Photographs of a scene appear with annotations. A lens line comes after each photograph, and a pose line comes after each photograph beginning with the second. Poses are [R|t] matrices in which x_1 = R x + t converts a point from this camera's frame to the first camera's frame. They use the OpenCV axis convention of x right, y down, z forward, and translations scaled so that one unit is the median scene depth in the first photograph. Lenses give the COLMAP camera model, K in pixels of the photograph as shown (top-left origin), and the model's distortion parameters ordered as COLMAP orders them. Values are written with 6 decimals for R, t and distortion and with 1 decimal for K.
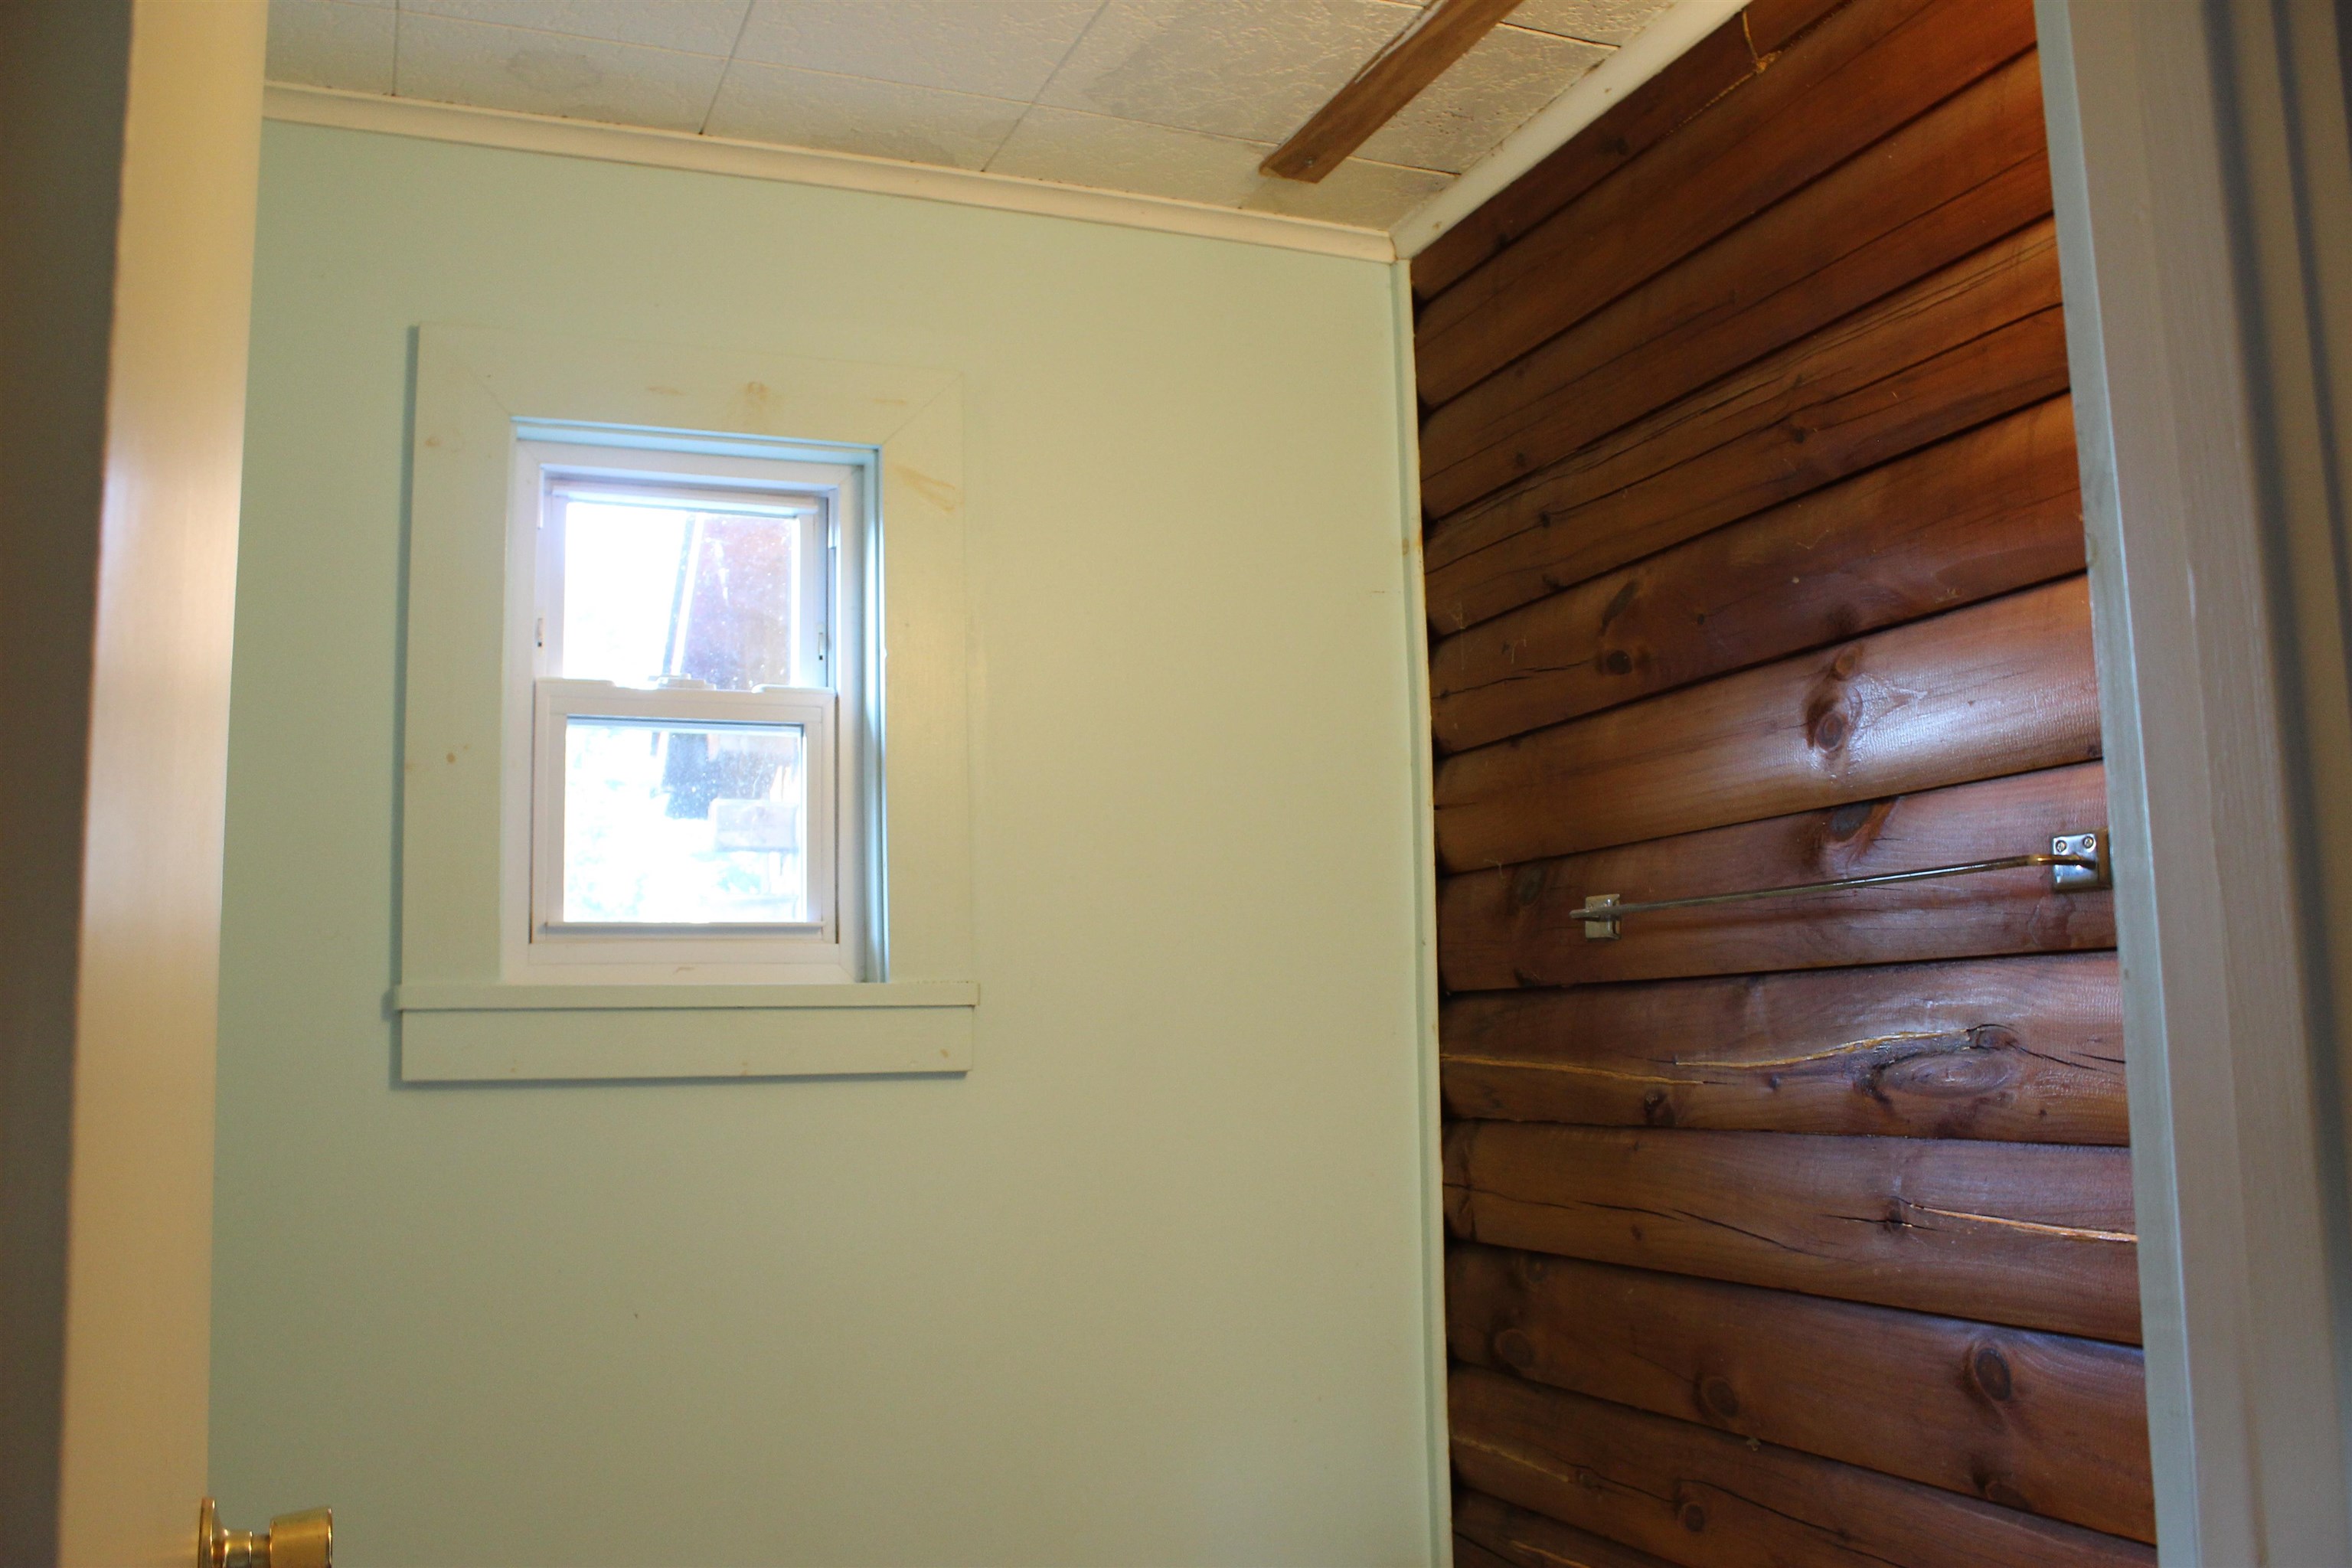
lens RADIAL K [[1992.6, 0, 1161.0], [0, 1992.6, 777.9], [0, 0, 1]] dist [-0.160480, 0.149251]
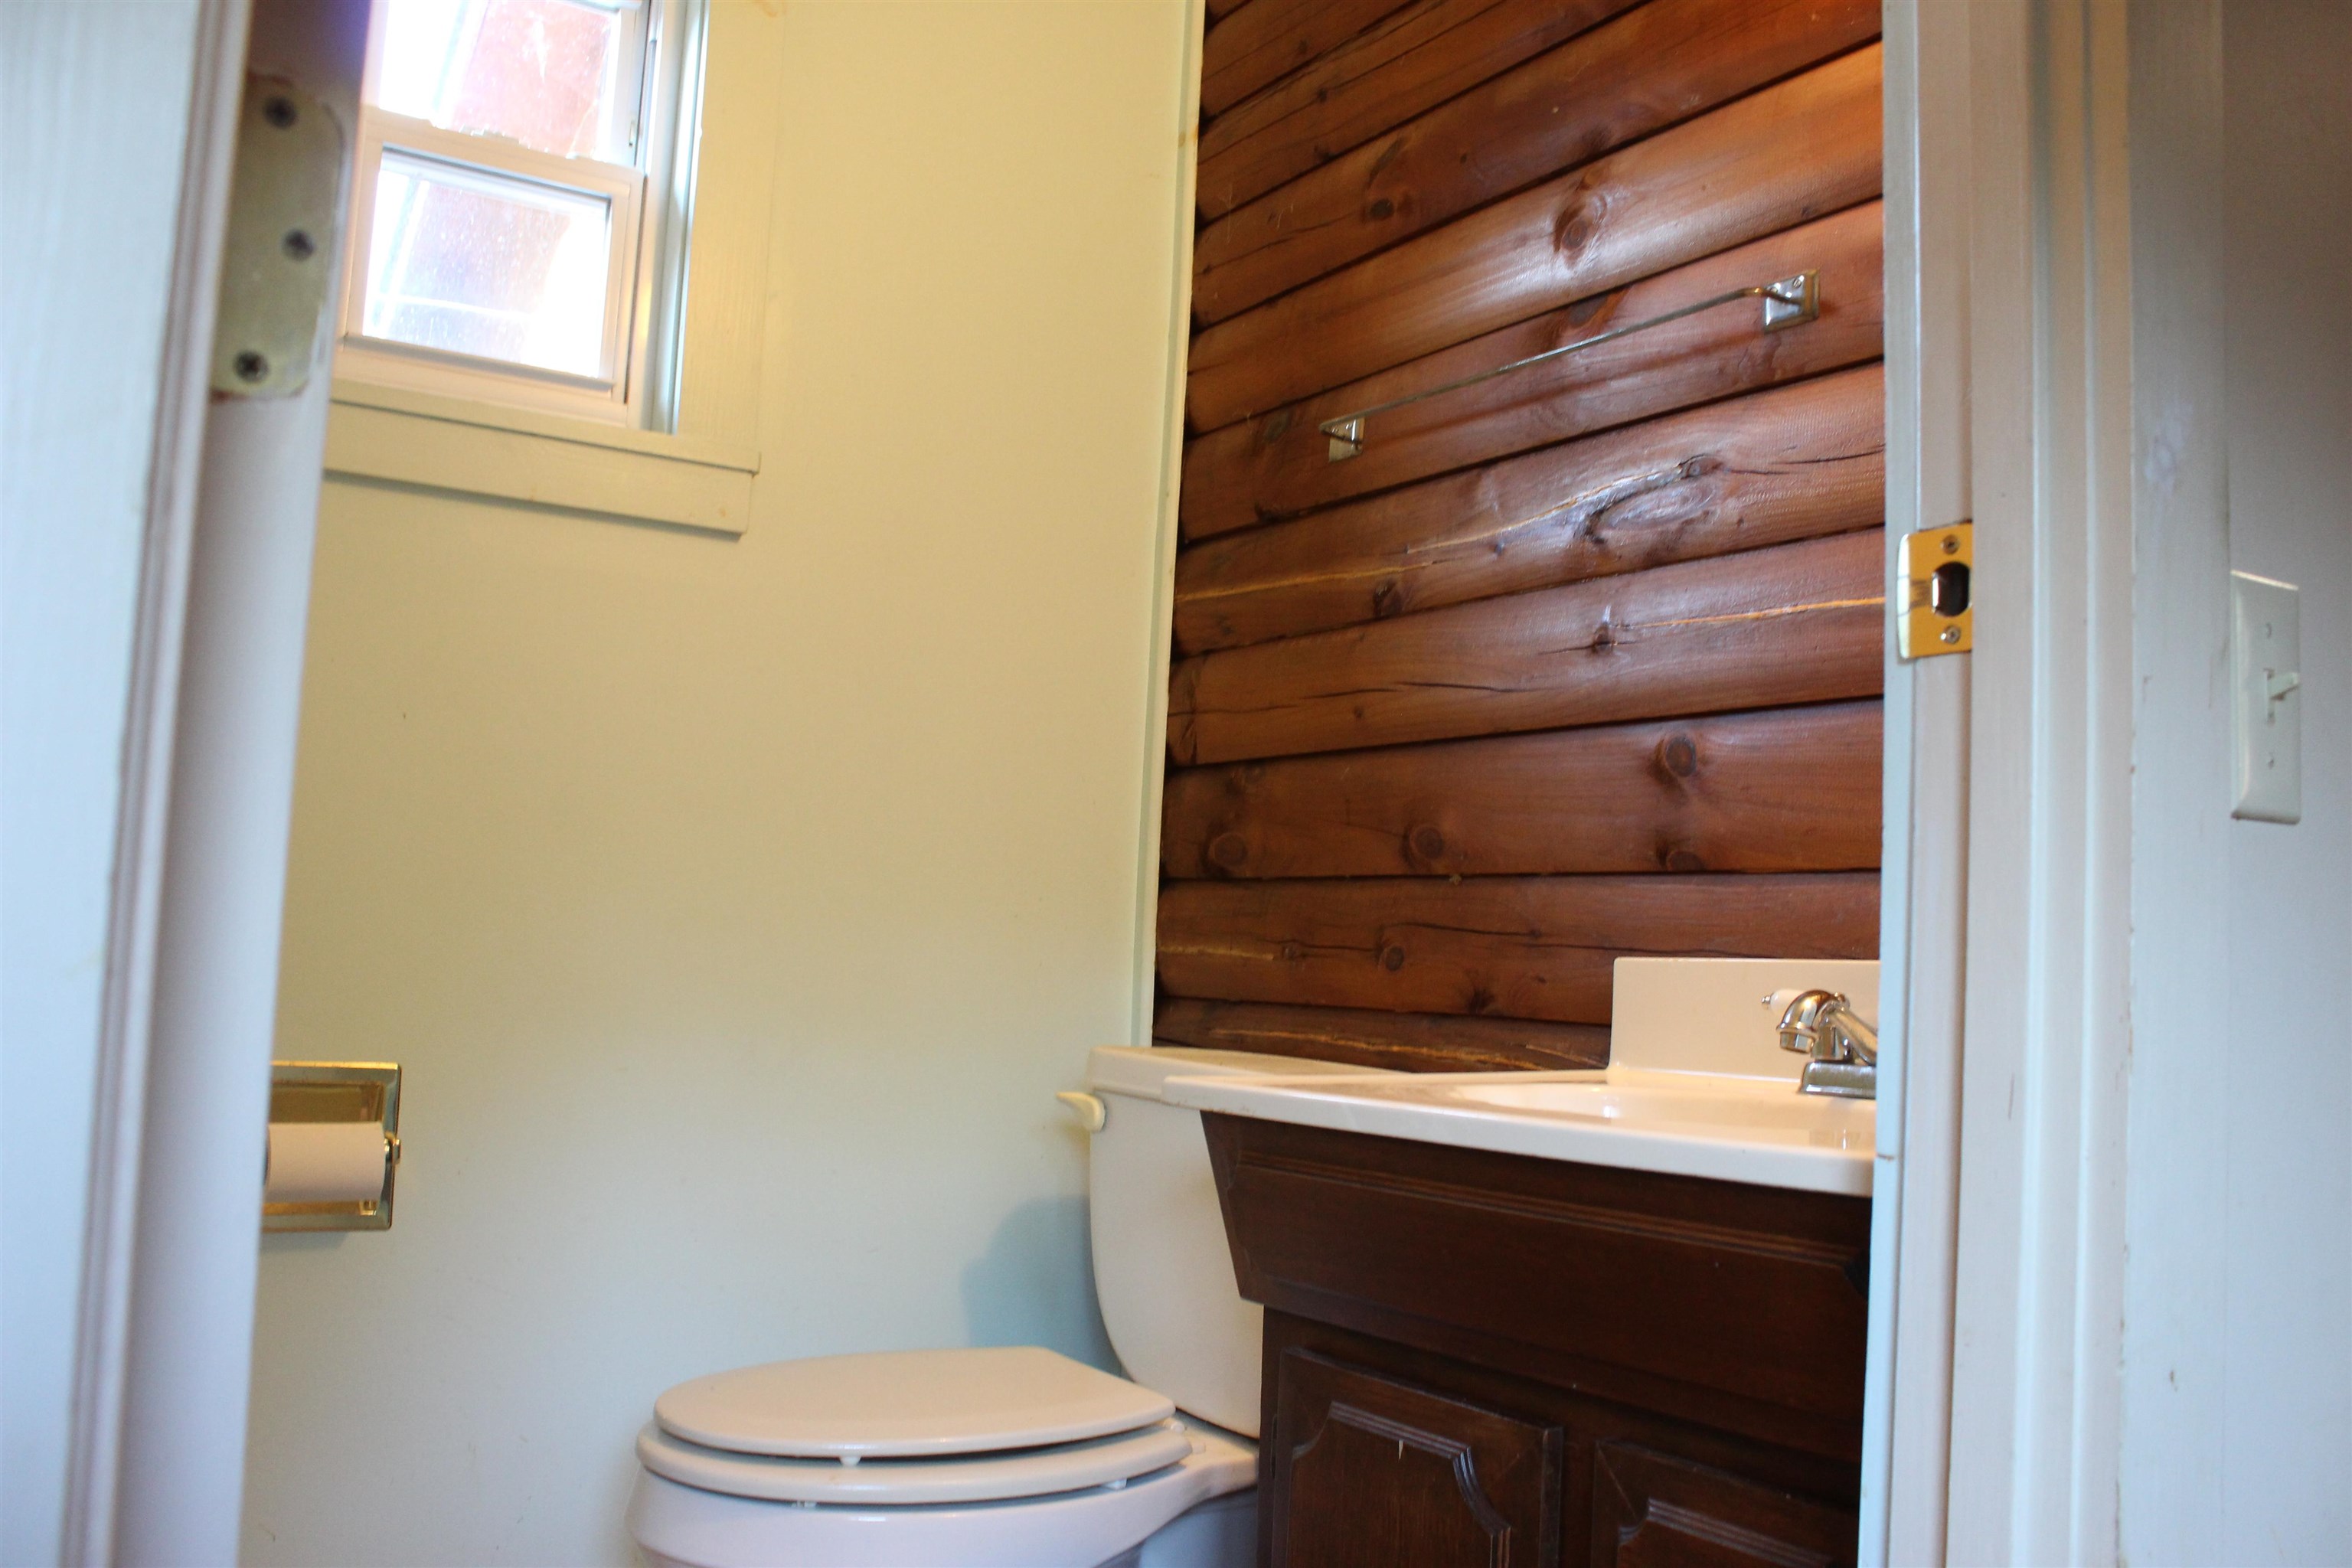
lens RADIAL K [[1992.6, 0, 1176.6], [0, 1992.6, 781.8], [0, 0, 1]] dist [-0.160480, 0.149251]
pose [[0.977622, 0.084585, 0.192616, -0.068607], [-0.091537, 0.995423, 0.027471, 0.249944], [-0.189410, -0.044488, 0.980890, -0.077226]]
